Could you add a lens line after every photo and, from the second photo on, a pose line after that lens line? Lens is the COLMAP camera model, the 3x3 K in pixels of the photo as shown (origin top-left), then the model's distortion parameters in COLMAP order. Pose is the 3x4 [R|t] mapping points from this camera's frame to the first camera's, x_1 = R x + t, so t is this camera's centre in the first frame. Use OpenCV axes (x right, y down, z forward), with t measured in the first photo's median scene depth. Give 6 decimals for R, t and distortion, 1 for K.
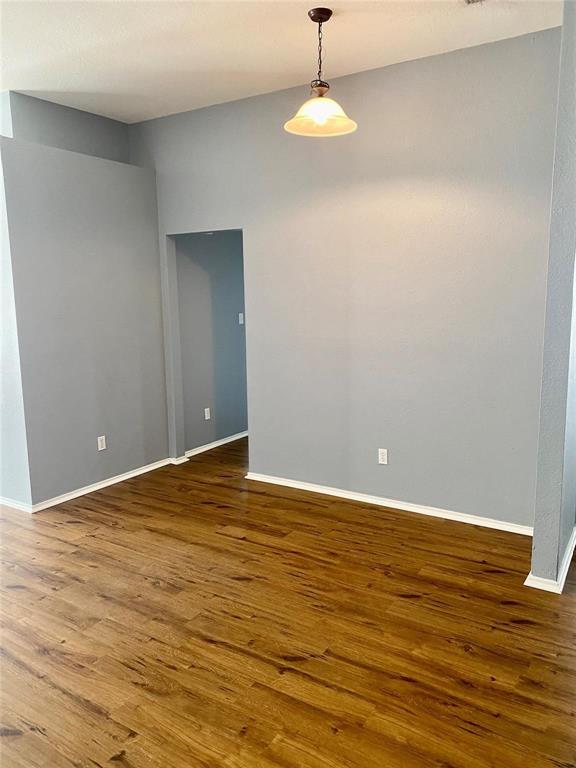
lens RADIAL K [[573.4, 0, 288.0], [0, 573.4, 384.0], [0, 0, 1]] dist [0.106914, -0.215517]
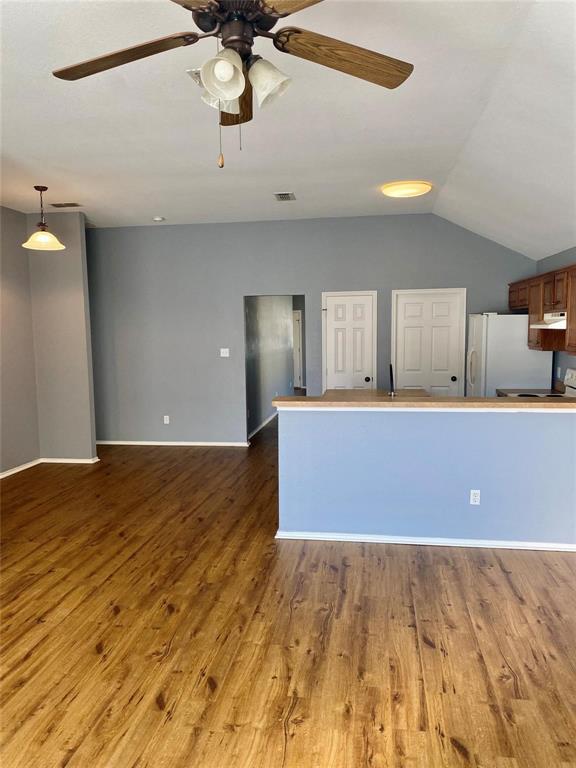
lens RADIAL K [[587.5, 0, 288.0], [0, 587.5, 384.0], [0, 0, 1]] dist [-0.000567, 0.002339]
pose [[-0.390460, -0.077713, 0.917334, -1.971957], [0.164000, 0.974621, 0.152373, -0.181046], [-0.905895, 0.209939, -0.367805, 1.084548]]
